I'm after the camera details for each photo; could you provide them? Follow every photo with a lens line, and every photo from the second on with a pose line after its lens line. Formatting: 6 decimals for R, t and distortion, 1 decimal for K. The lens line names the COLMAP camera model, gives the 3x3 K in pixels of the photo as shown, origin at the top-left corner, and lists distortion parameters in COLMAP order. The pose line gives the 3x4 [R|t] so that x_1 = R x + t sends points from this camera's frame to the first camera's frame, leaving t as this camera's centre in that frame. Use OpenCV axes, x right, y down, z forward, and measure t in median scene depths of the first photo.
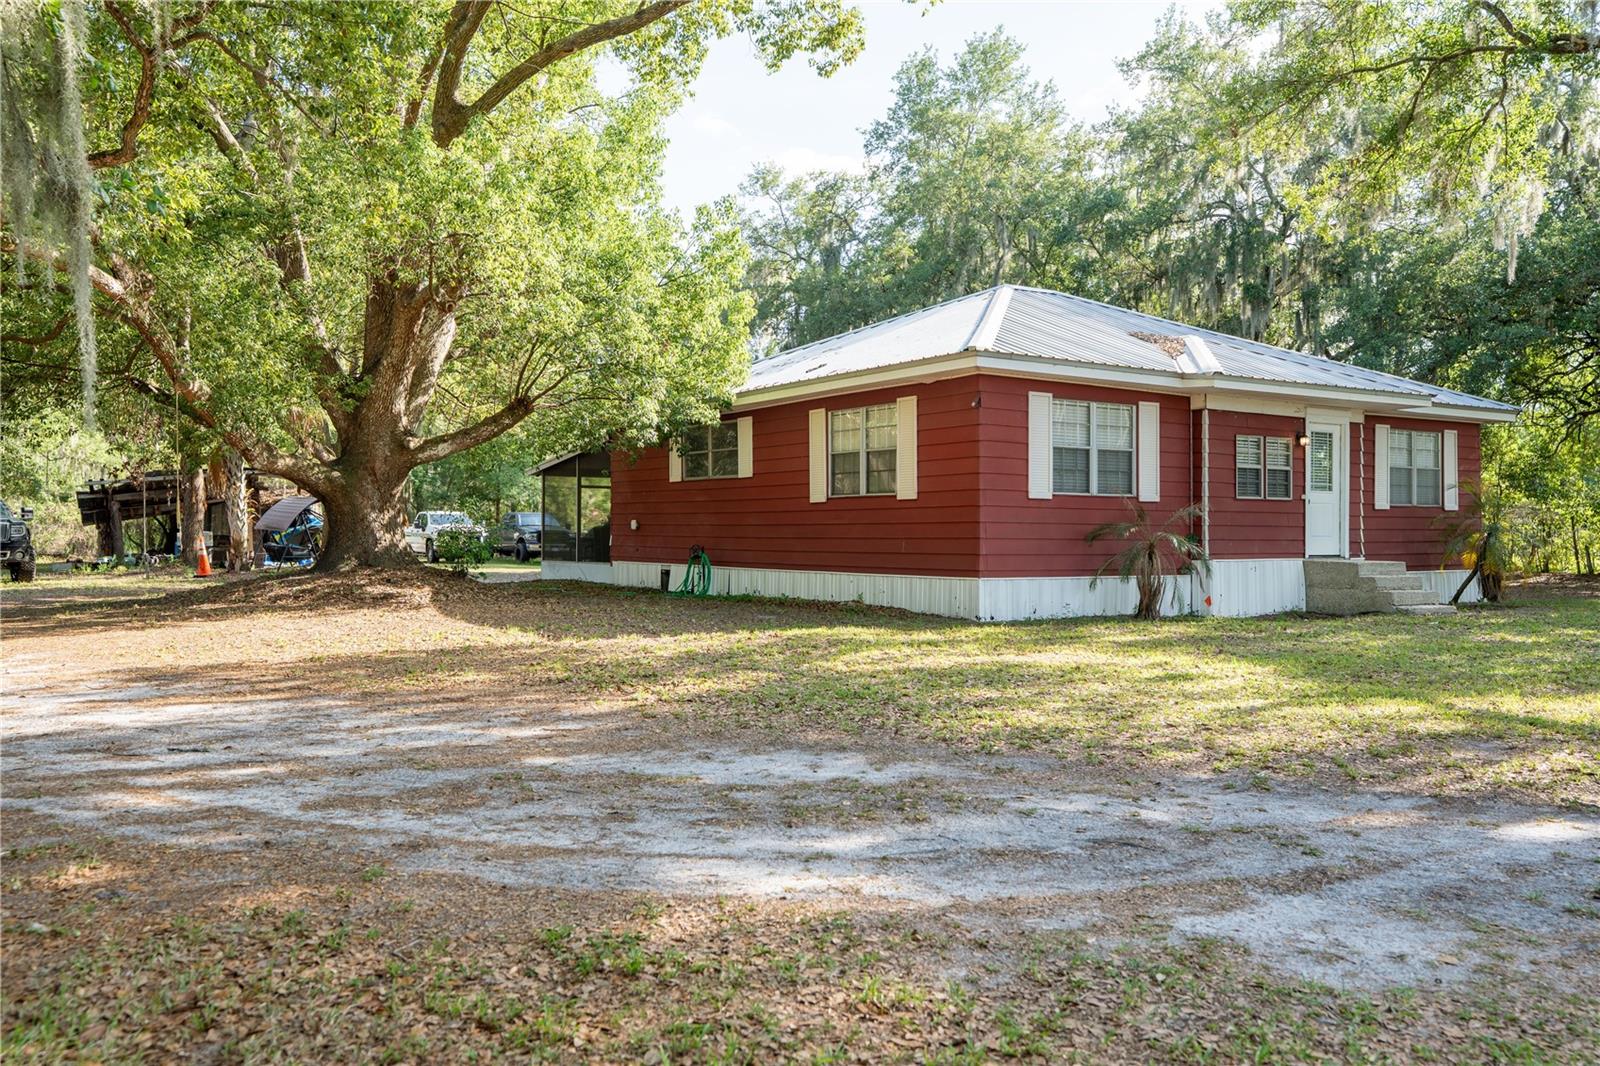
lens RADIAL K [[1113.6, 0, 797.2], [0, 1113.6, 514.2], [0, 0, 1]] dist [0.022394, 0.000172]
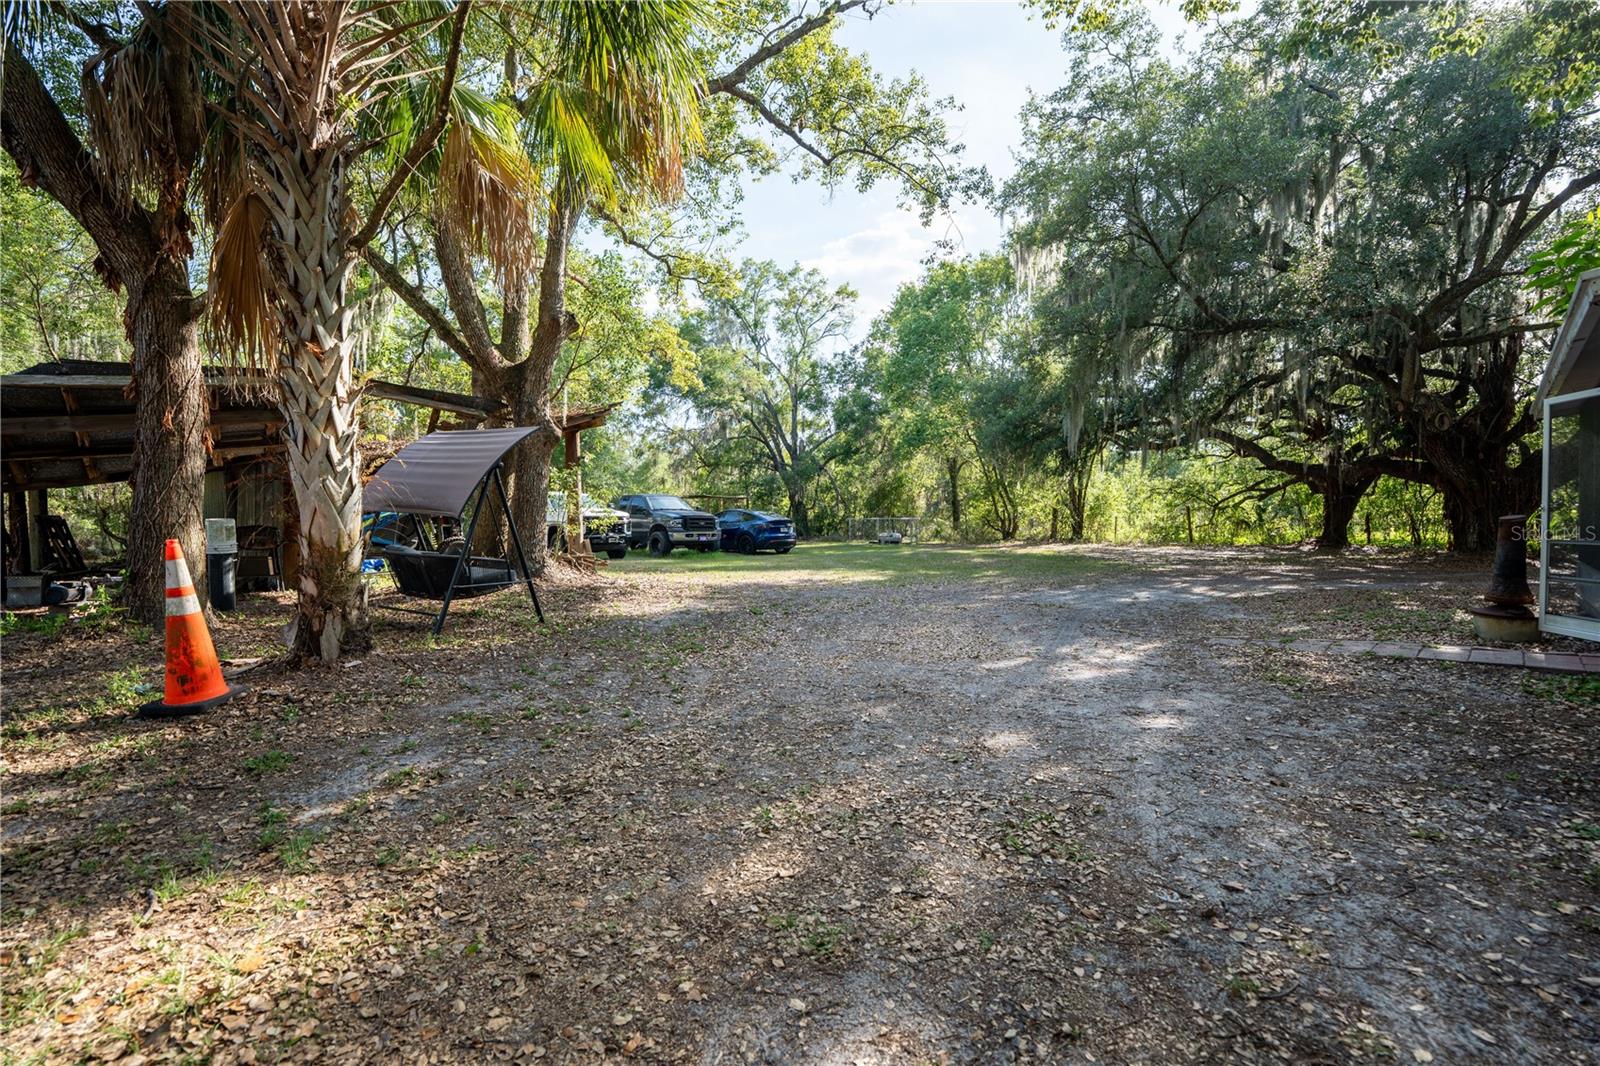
lens RADIAL K [[764.1, 0, 800.0], [0, 764.1, 533.0], [0, 0, 1]] dist [-0.057304, 0.023137]
pose [[0.986279, -0.018685, 0.164024, -0.388297], [0.012743, 0.999226, 0.037208, 0.013807], [-0.164592, -0.034608, 0.985754, 0.745480]]
